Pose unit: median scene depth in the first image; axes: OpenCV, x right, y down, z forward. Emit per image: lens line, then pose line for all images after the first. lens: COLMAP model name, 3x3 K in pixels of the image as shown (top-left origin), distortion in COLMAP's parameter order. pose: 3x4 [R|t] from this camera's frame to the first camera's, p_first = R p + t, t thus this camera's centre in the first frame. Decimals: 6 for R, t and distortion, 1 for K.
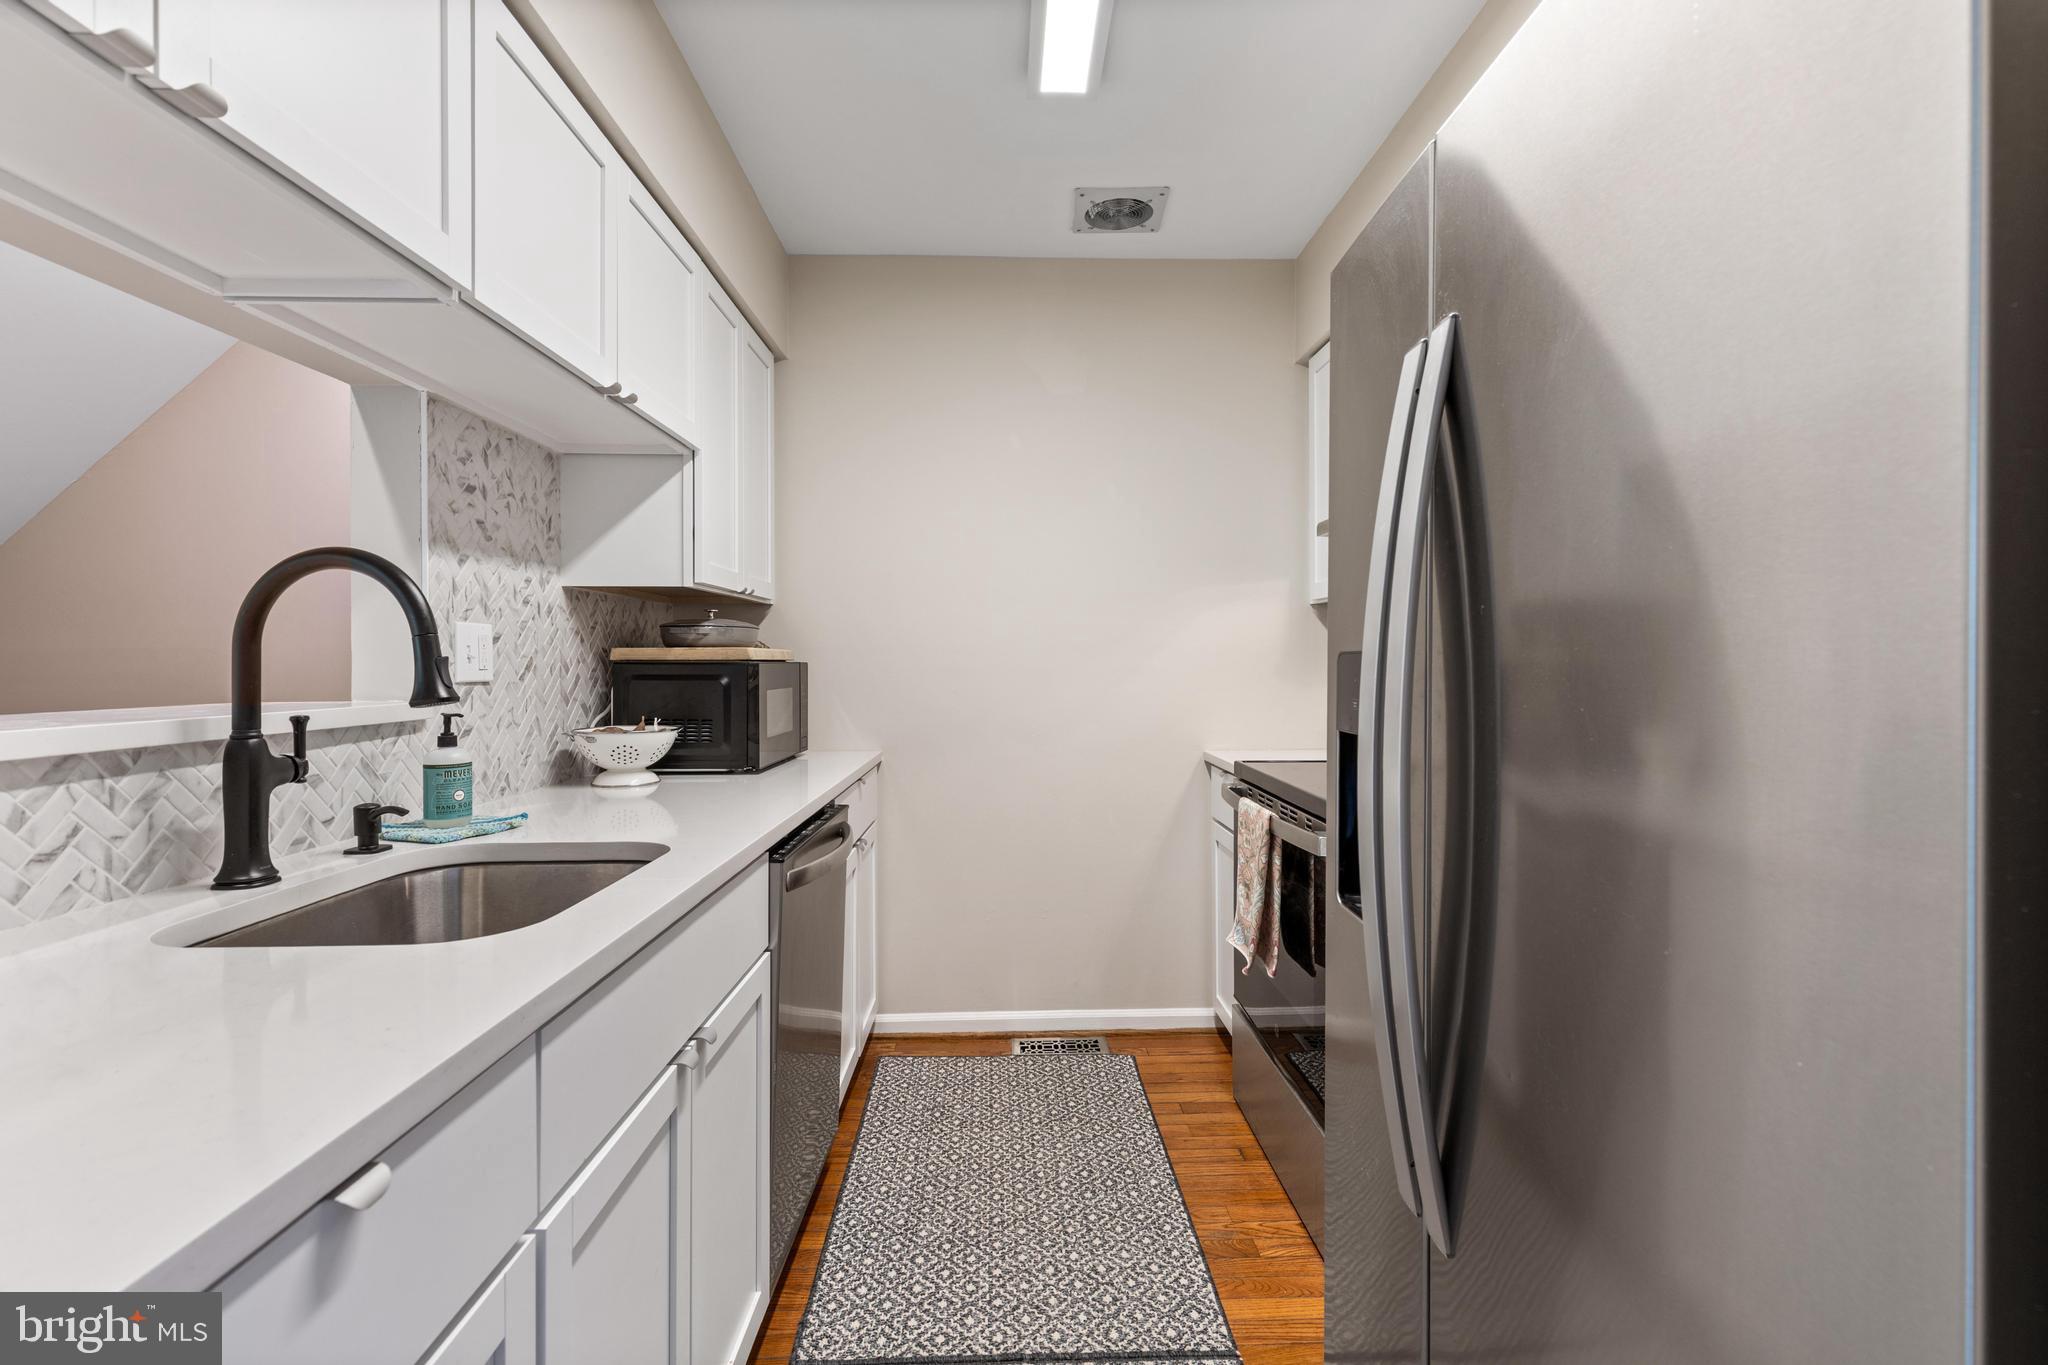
lens RADIAL K [[924.4, 0, 1042.3], [0, 924.4, 668.0], [0, 0, 1]] dist [0.005819, -0.000809]
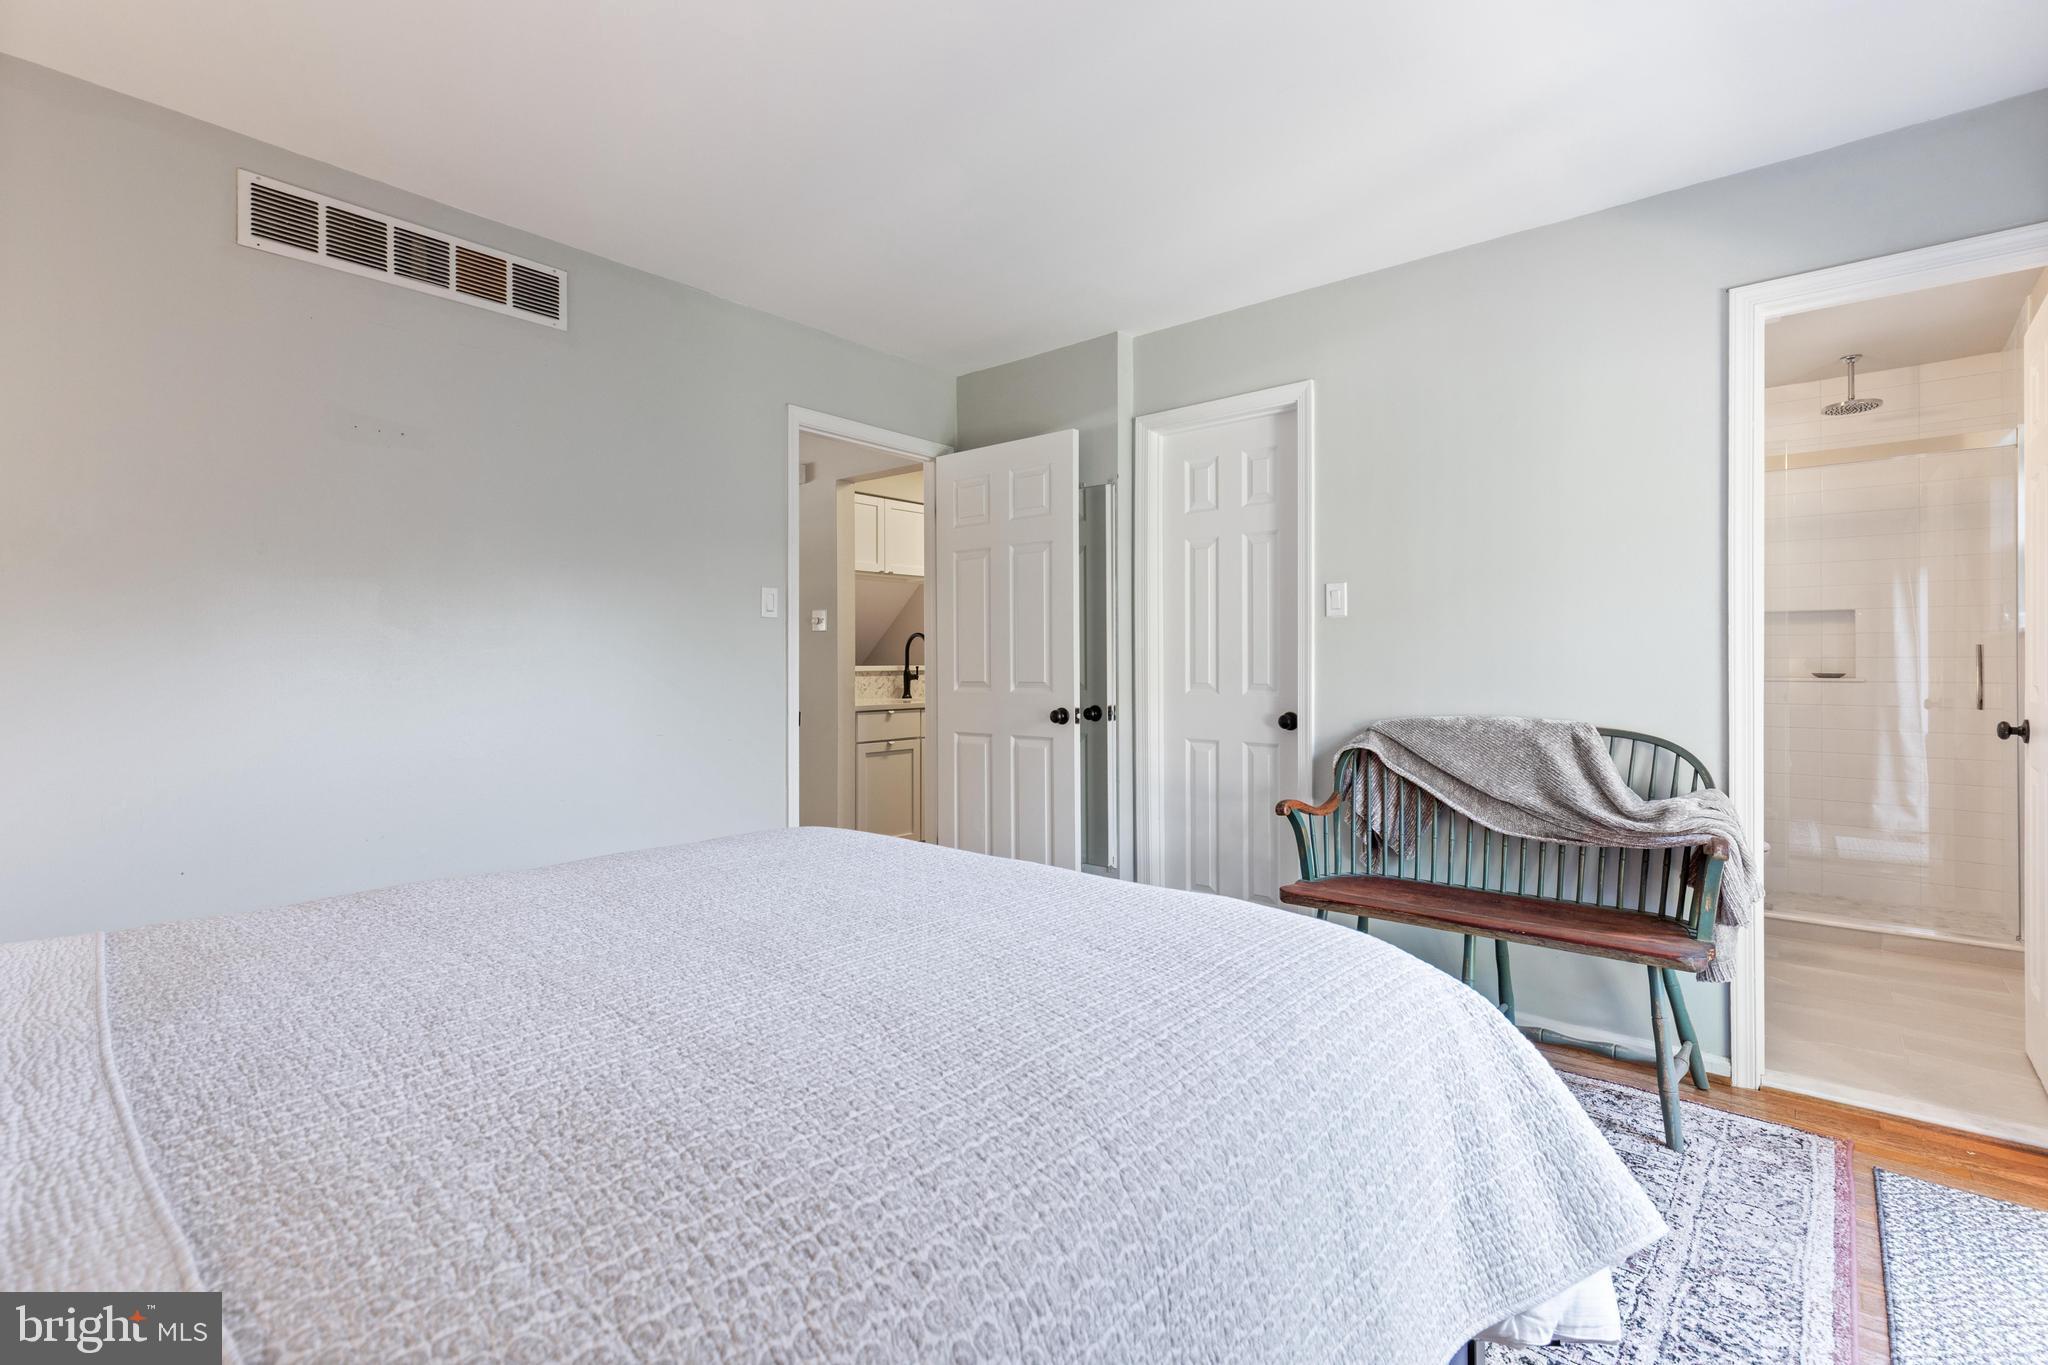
lens RADIAL K [[924.4, 0, 1019.4], [0, 924.4, 674.2], [0, 0, 1]] dist [0.005819, -0.000809]
pose [[0.737217, 0.004137, -0.675643, 1.406455], [-0.004154, 0.999990, 0.001591, 0.039460], [0.675643, 0.001634, 0.737227, -1.084917]]
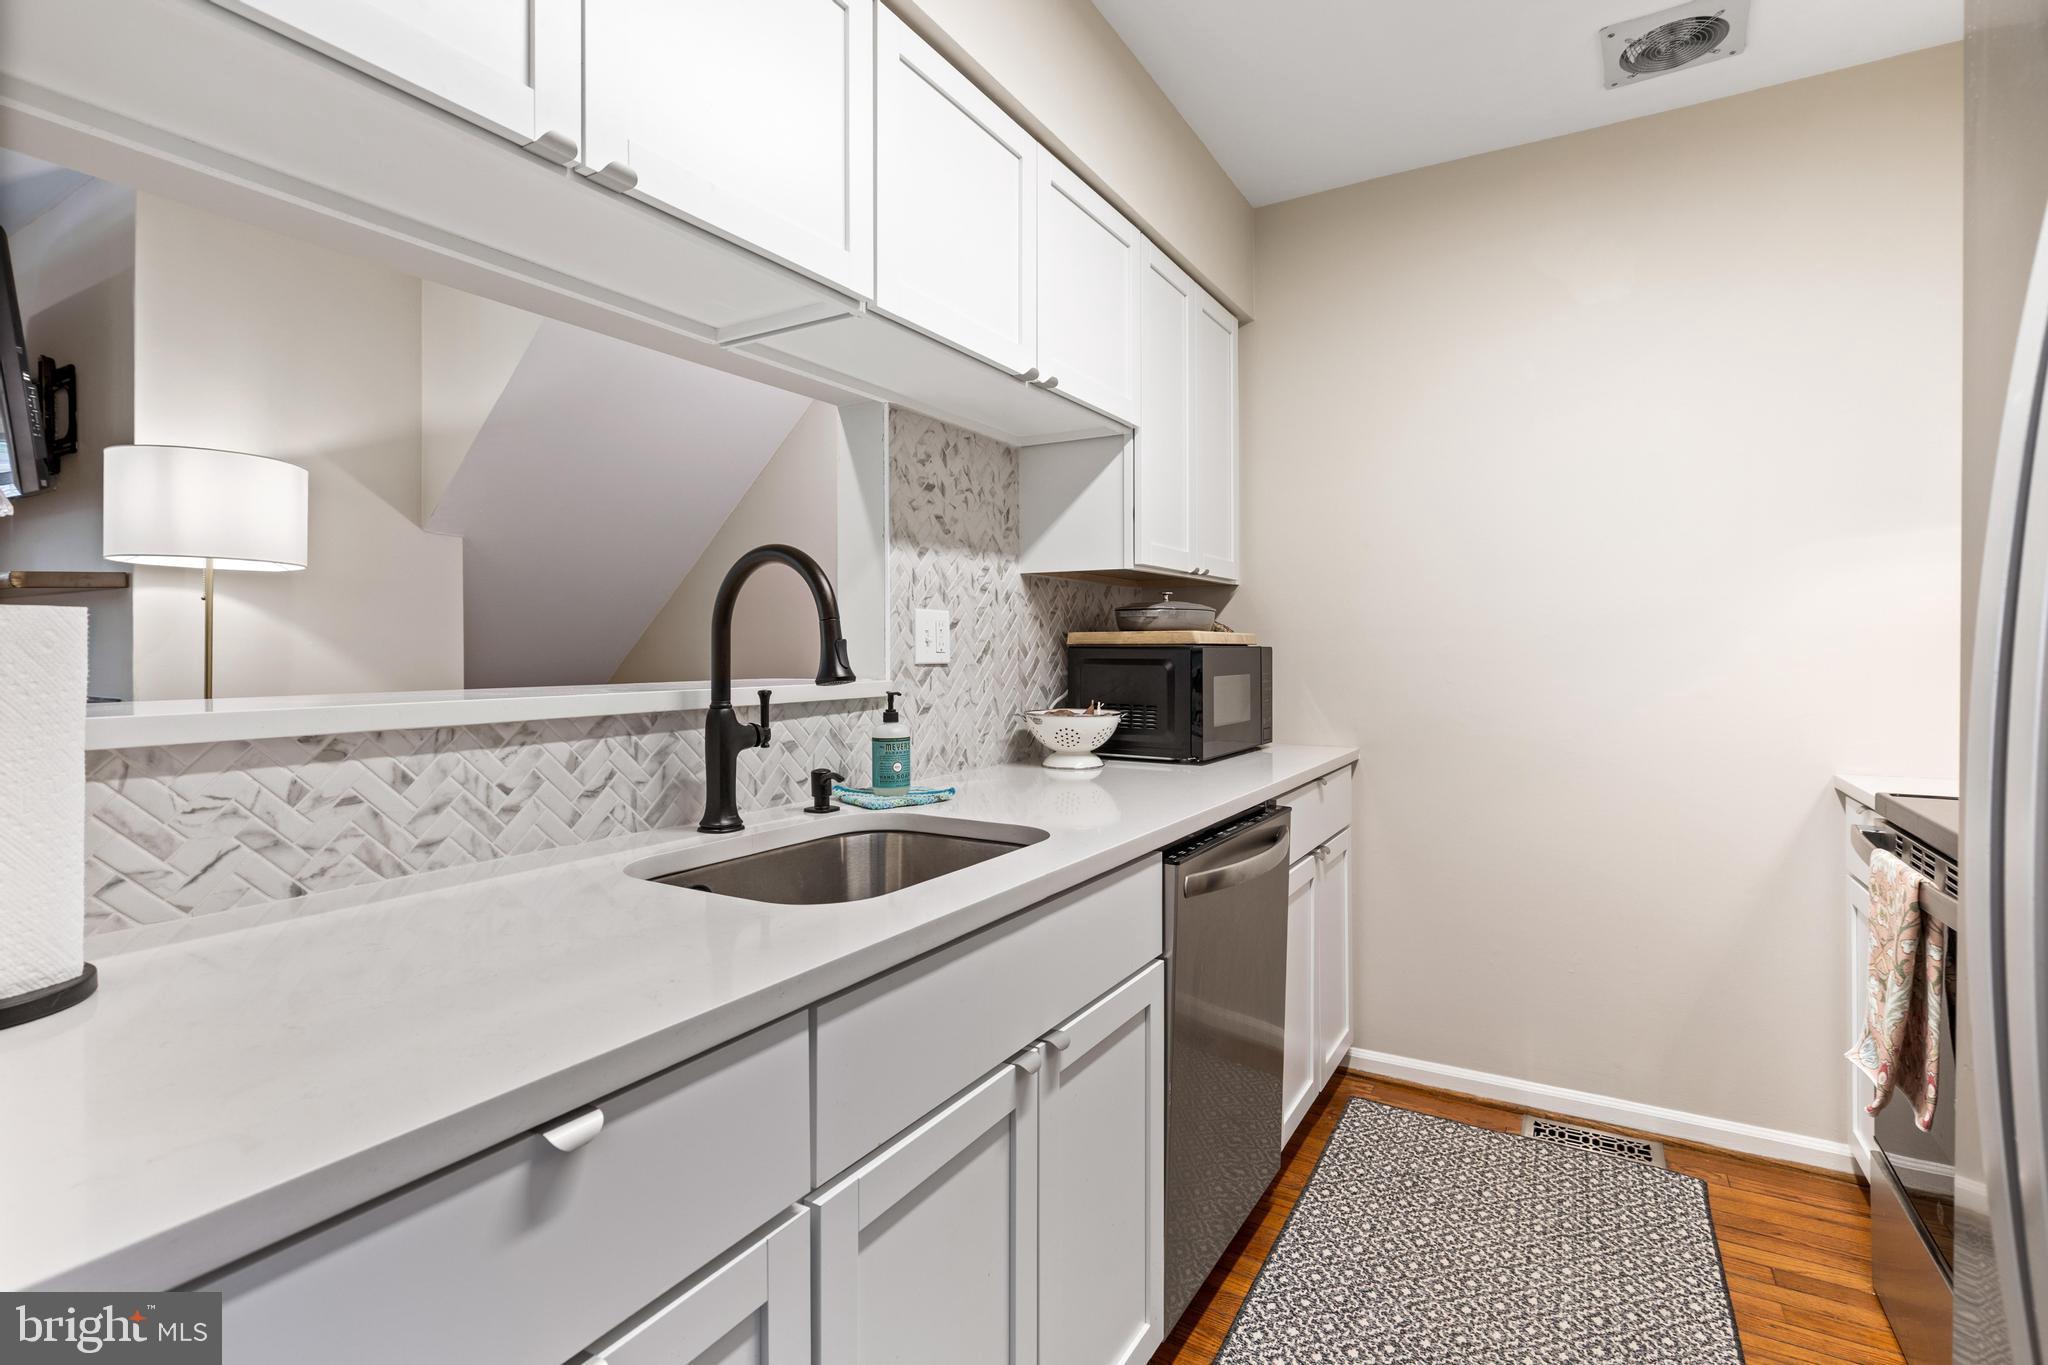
lens RADIAL K [[971.5, 0, 1018.3], [0, 971.5, 650.6], [0, 0, 1]] dist [0.000888, -0.000381]
pose [[0.844396, 0.003406, -0.535709, 0.063080], [-0.005195, 0.999985, -0.001831, 0.000767], [0.535694, 0.004330, 0.844401, 0.064488]]
